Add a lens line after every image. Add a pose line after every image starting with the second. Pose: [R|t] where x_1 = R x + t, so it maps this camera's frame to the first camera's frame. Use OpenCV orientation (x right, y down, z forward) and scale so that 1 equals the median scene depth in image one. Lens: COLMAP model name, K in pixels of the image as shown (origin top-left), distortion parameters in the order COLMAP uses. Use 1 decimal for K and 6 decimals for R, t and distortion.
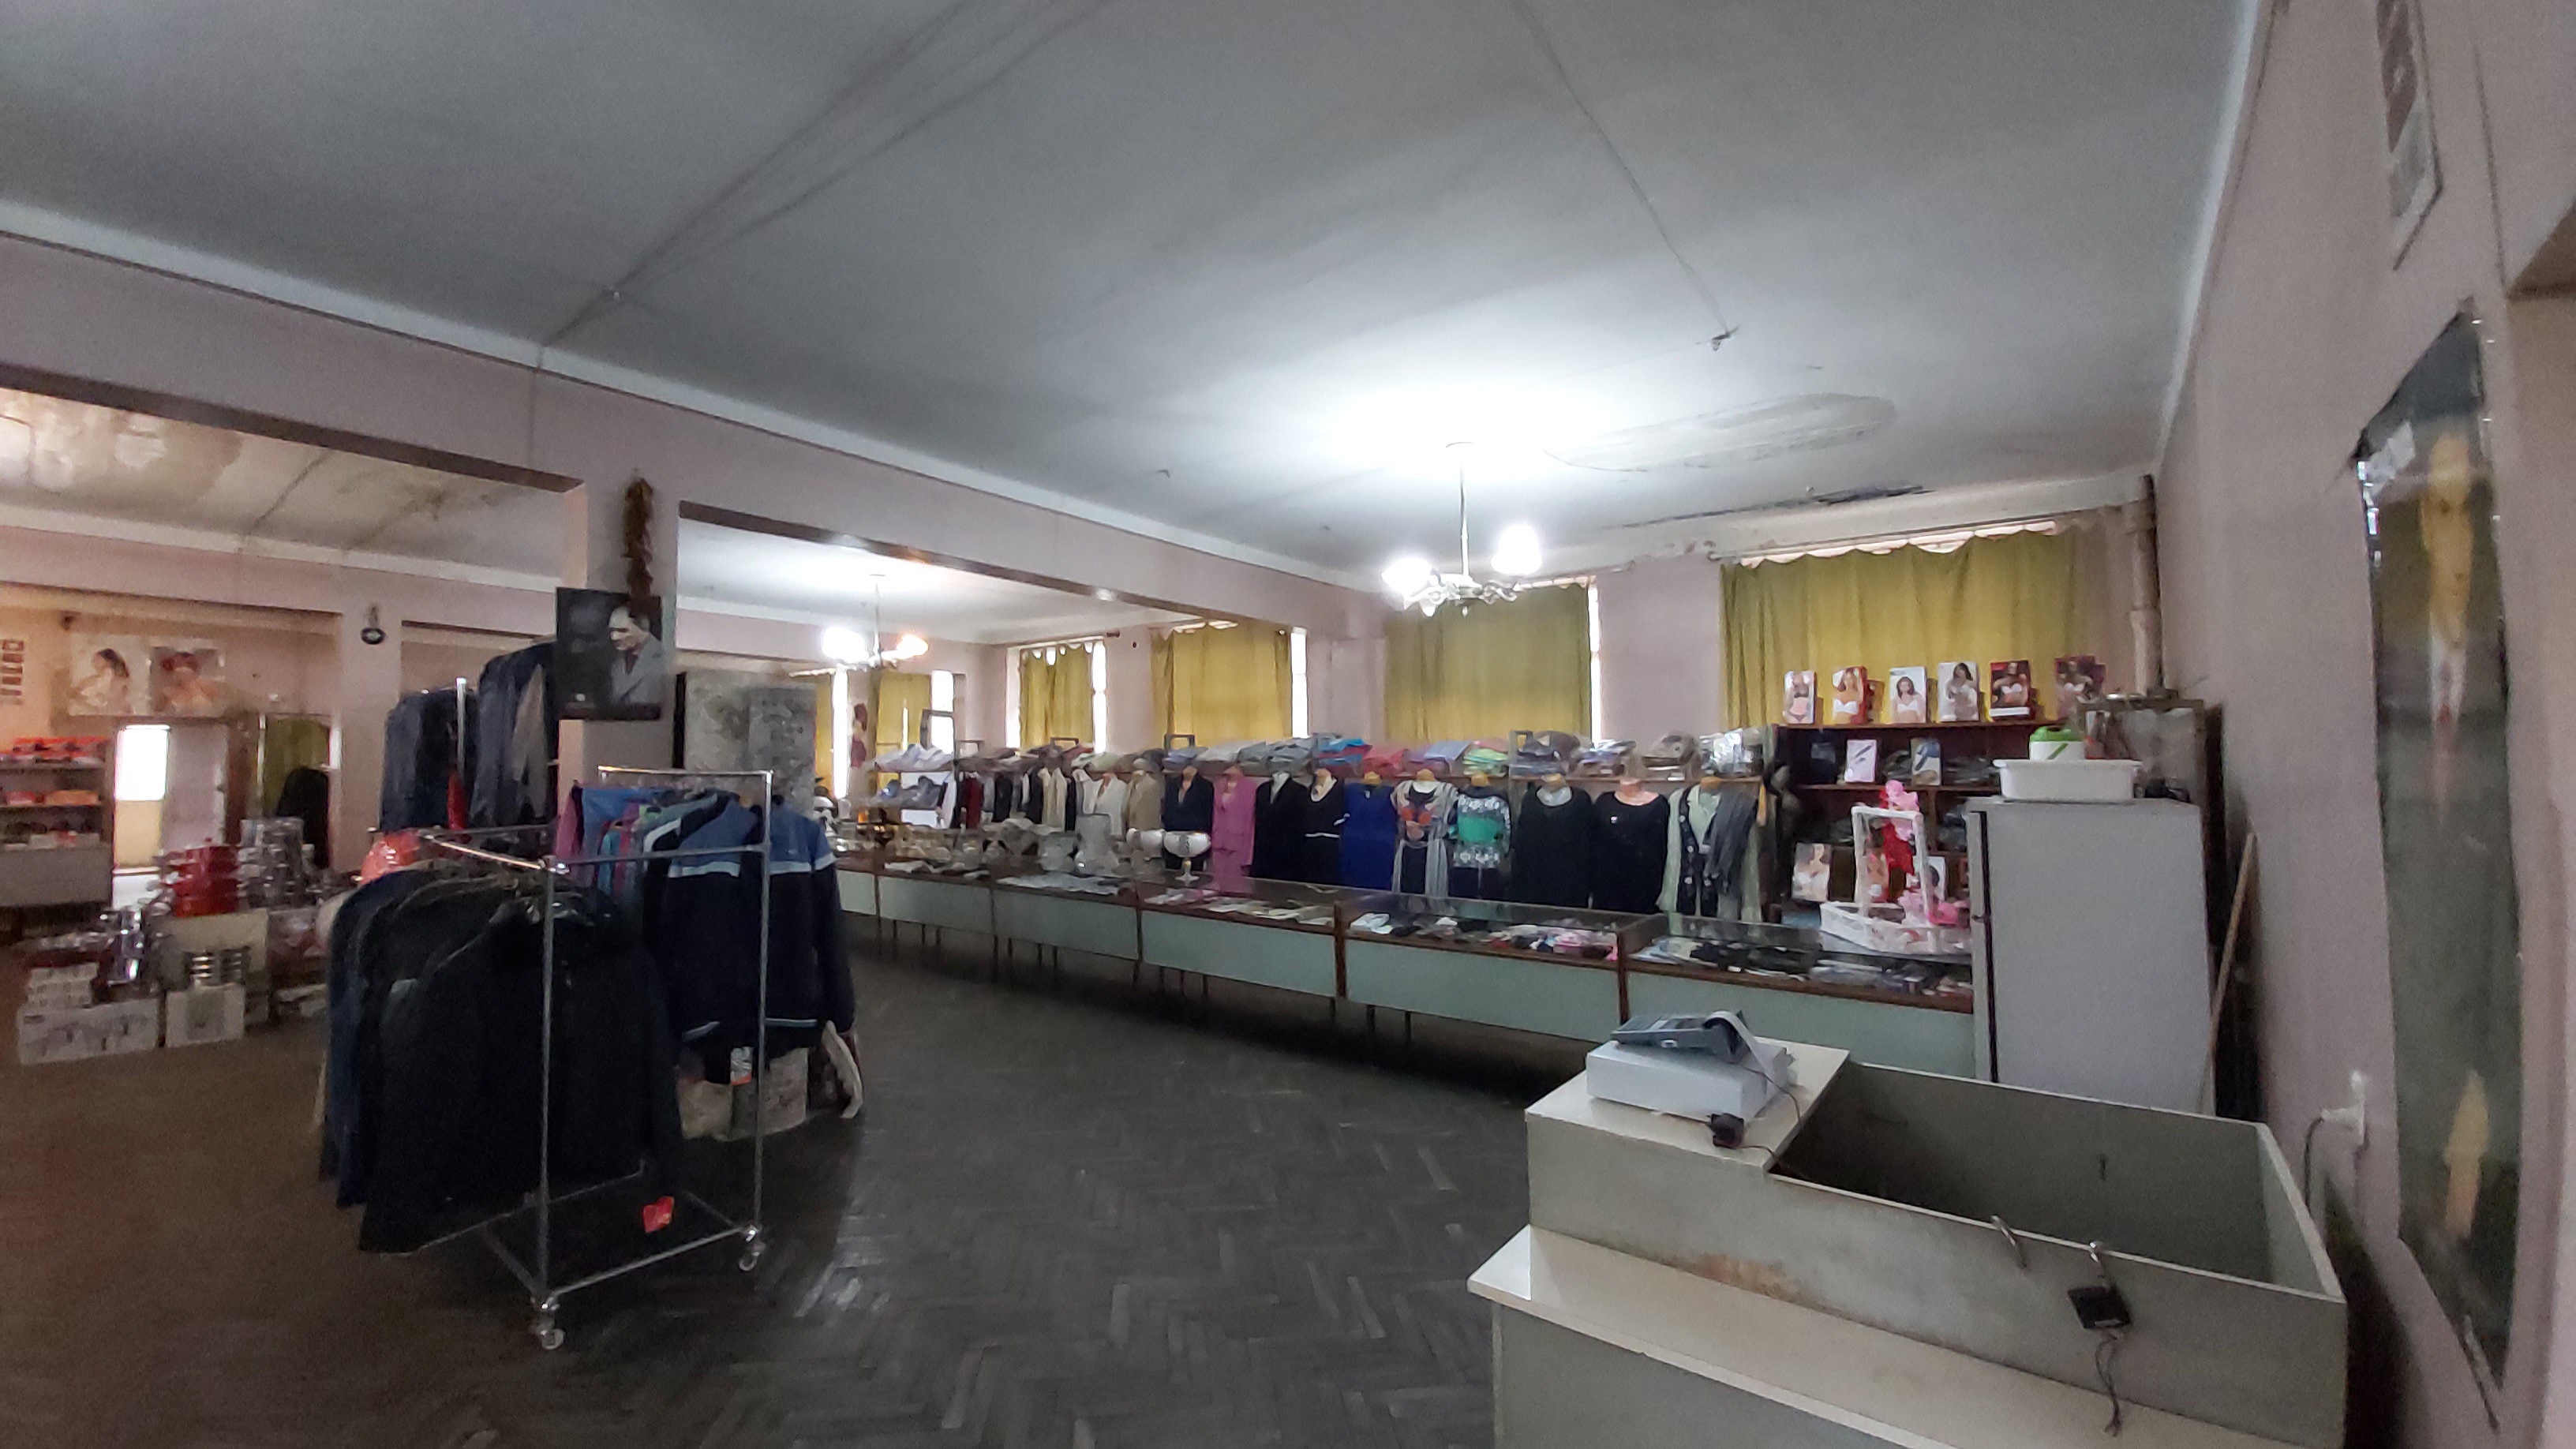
lens RADIAL K [[1003.3, 0, 1275.7], [0, 1003.3, 710.8], [0, 0, 1]] dist [0.013112, -0.014126]
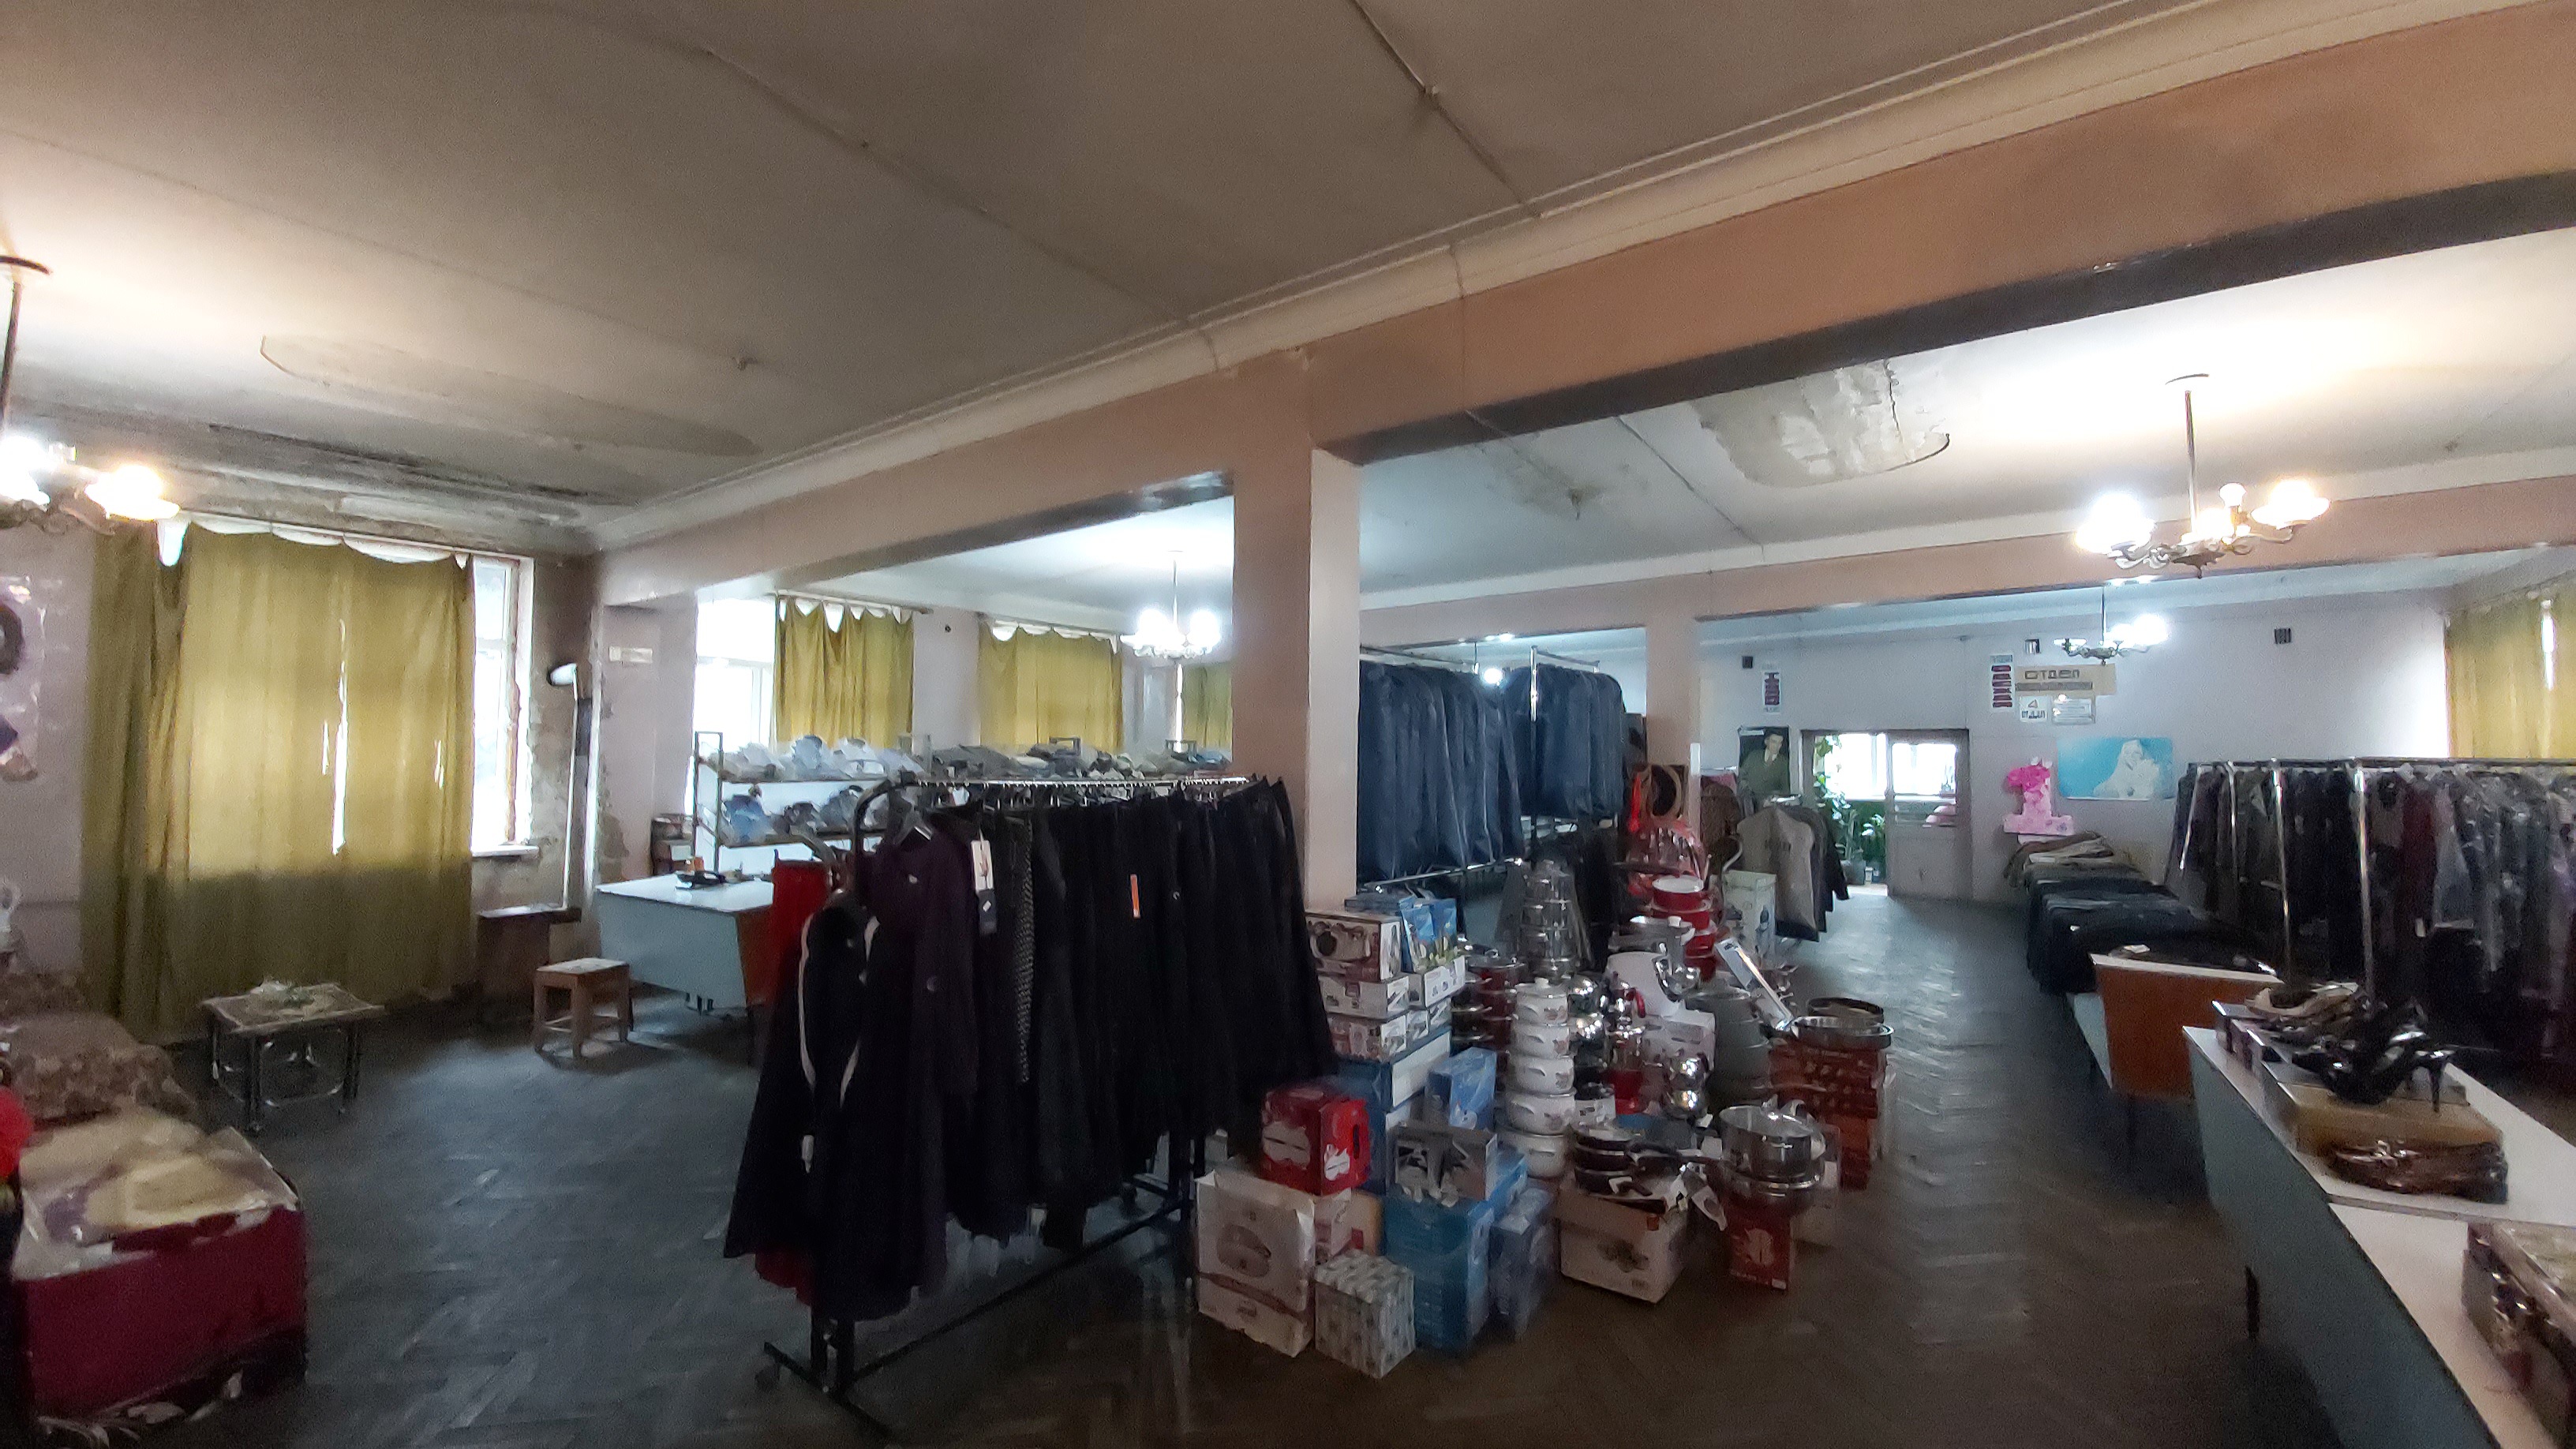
lens RADIAL K [[1003.3, 0, 1275.7], [0, 1003.3, 710.8], [0, 0, 1]] dist [0.013112, -0.014126]
pose [[-0.041365, 0.059974, 0.997342, -1.438381], [-0.054261, 0.996589, -0.062180, 0.059861], [-0.997670, -0.056689, -0.037970, 1.088793]]
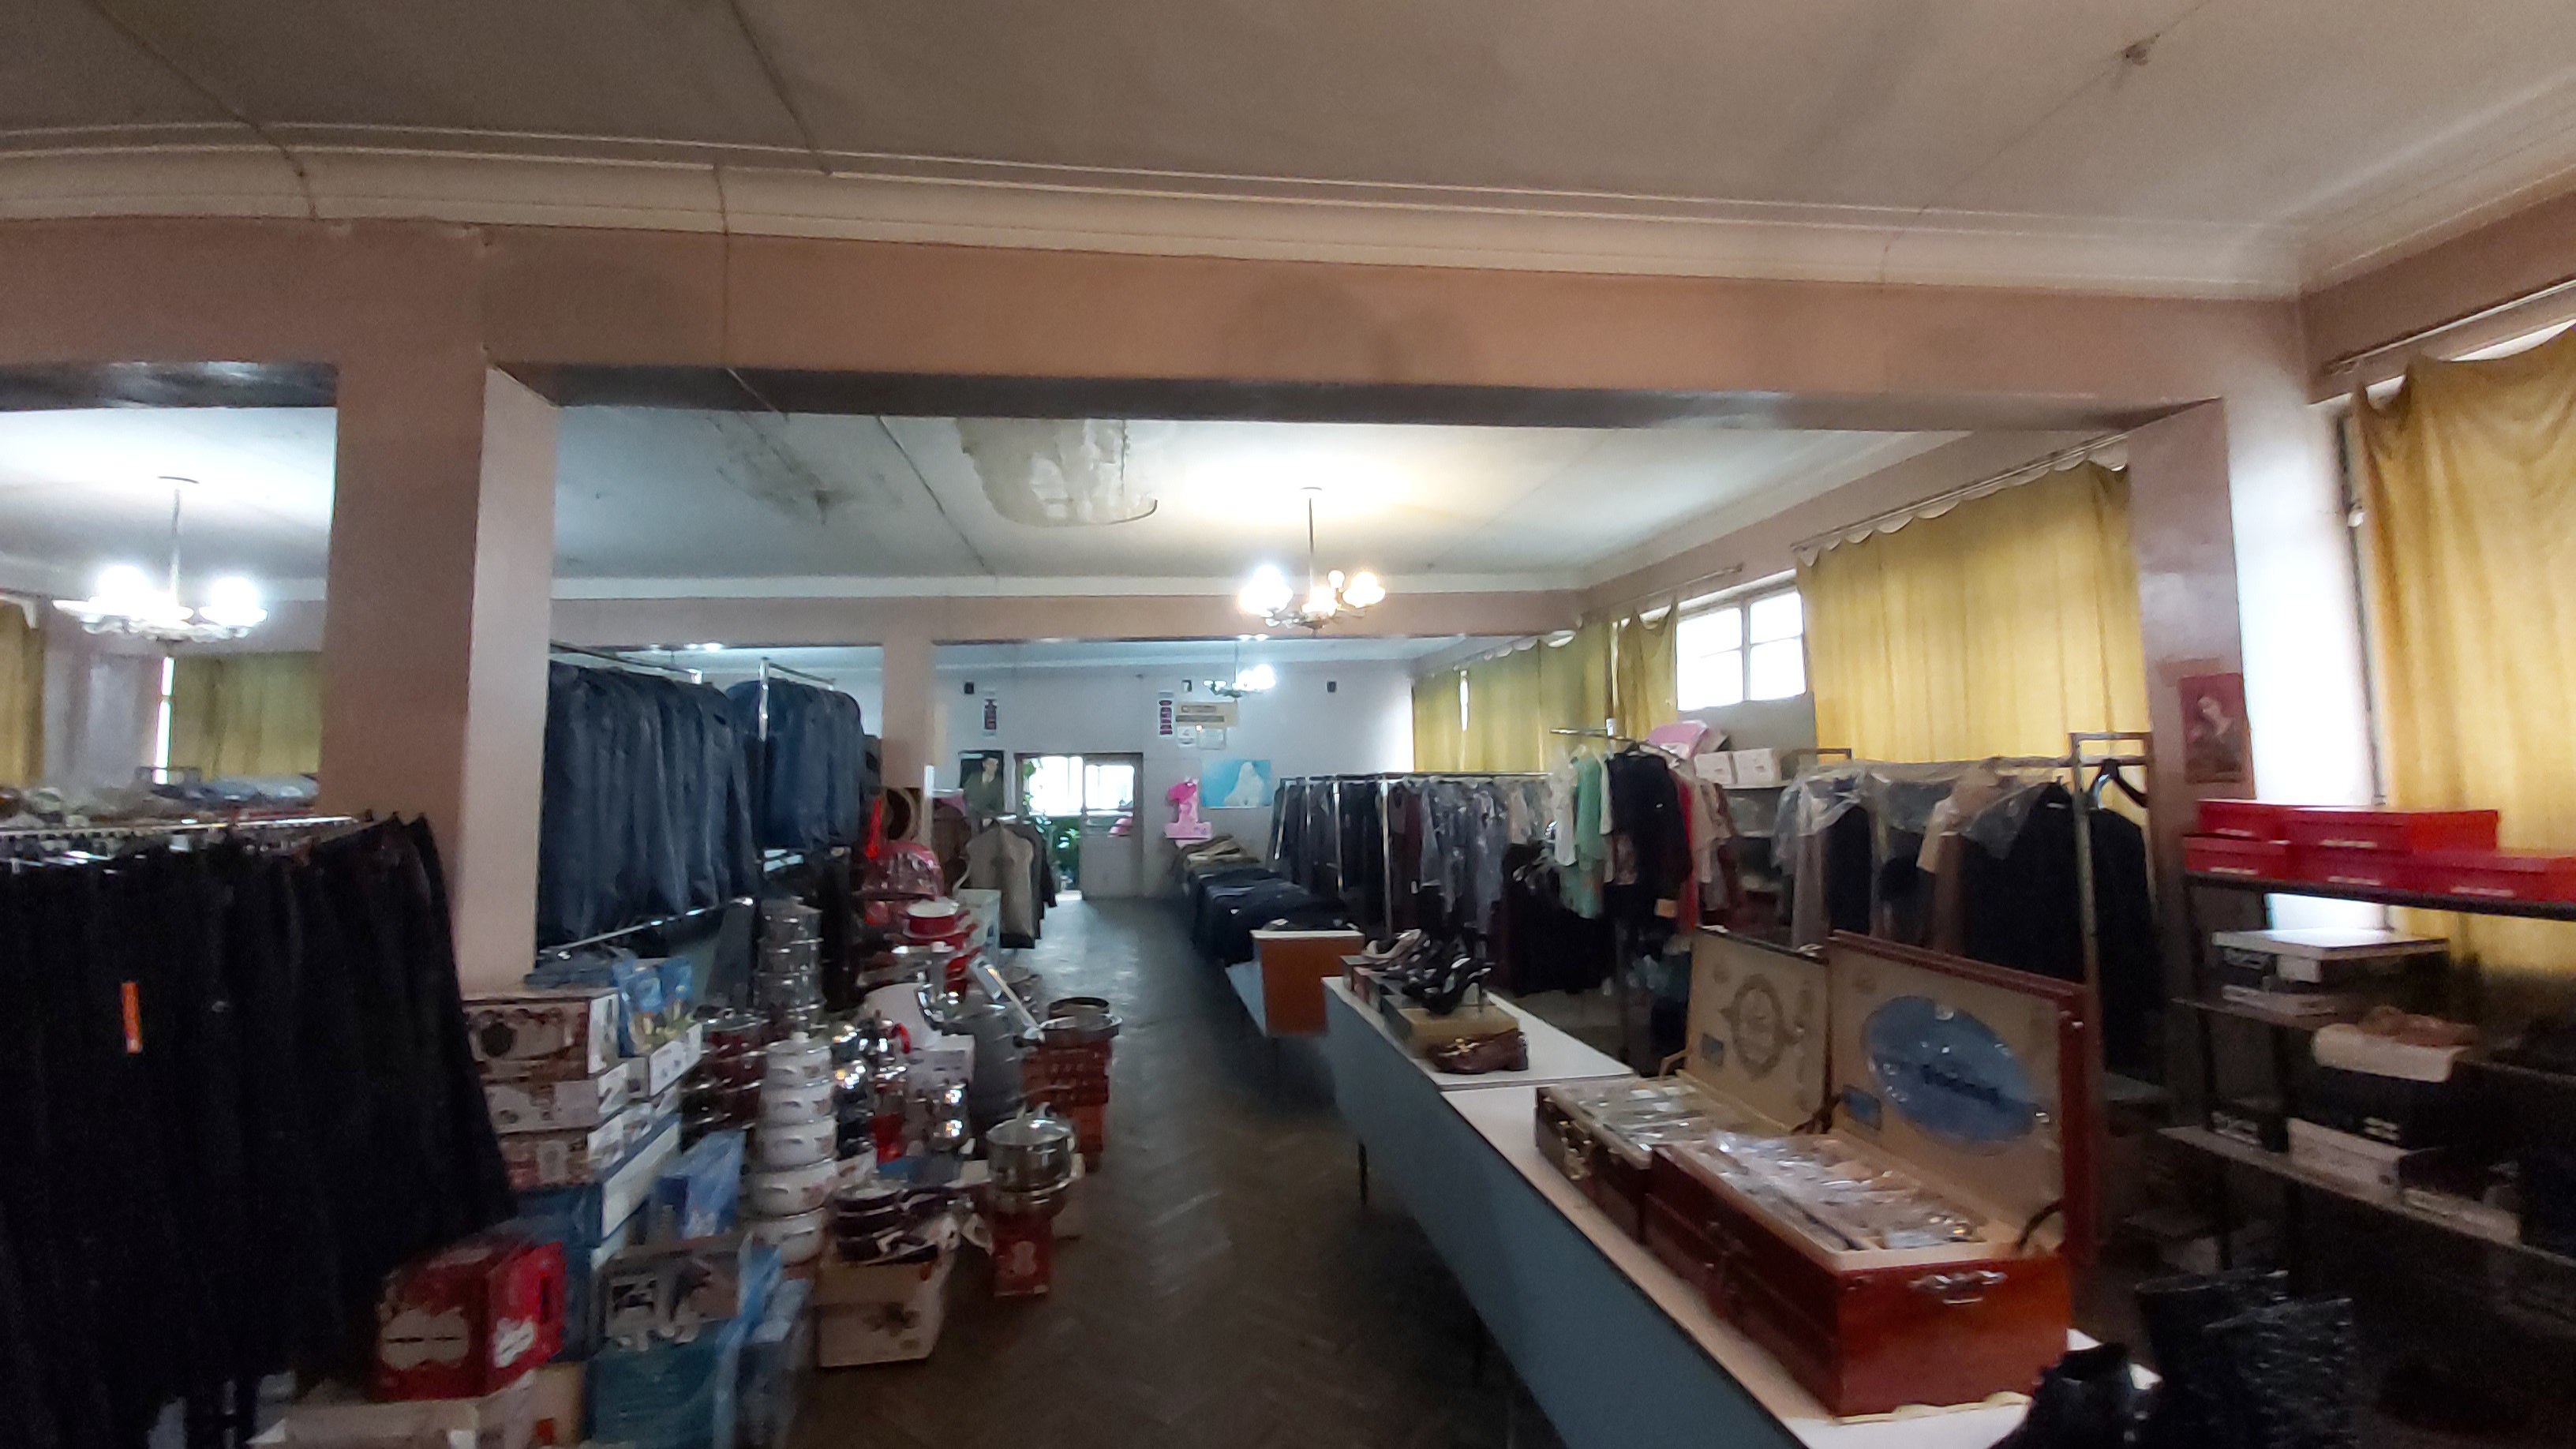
lens RADIAL K [[1003.3, 0, 1275.7], [0, 1003.3, 710.8], [0, 0, 1]] dist [0.013112, -0.014126]
pose [[-0.713651, 0.071056, 0.696889, -1.395145], [-0.011163, 0.993562, -0.112737, 0.062571], [-0.700413, -0.088234, -0.708263, 1.110413]]
